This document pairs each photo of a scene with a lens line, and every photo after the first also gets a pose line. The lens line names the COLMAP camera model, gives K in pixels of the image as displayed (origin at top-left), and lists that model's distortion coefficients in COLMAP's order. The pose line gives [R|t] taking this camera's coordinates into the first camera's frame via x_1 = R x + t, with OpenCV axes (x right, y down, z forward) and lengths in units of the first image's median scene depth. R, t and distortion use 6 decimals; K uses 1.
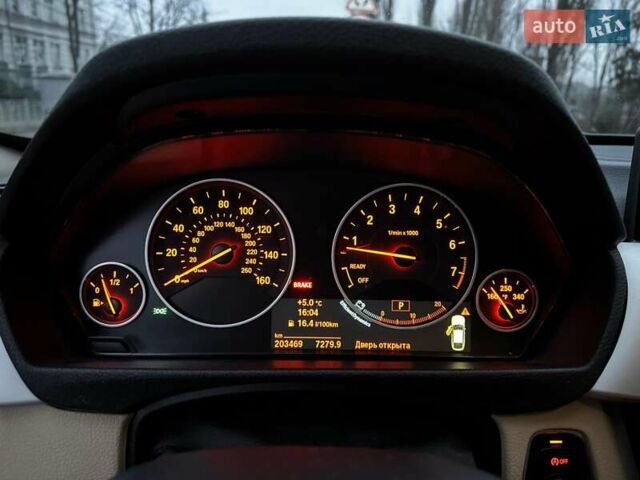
lens RADIAL K [[489.3, 0, 320.0], [0, 489.3, 240.0], [0, 0, 1]] dist [0.004050, -0.008494]
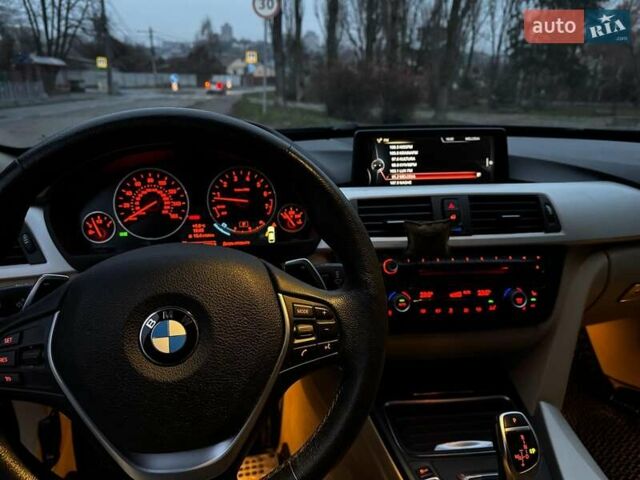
lens RADIAL K [[479.7, 0, 324.1], [0, 479.7, 241.8], [0, 0, 1]] dist [0.011735, -0.004323]
pose [[0.984685, -0.078998, 0.155420, 0.186112], [0.069952, 0.995569, 0.062844, 0.107537], [-0.159696, -0.051010, 0.985847, -1.117653]]
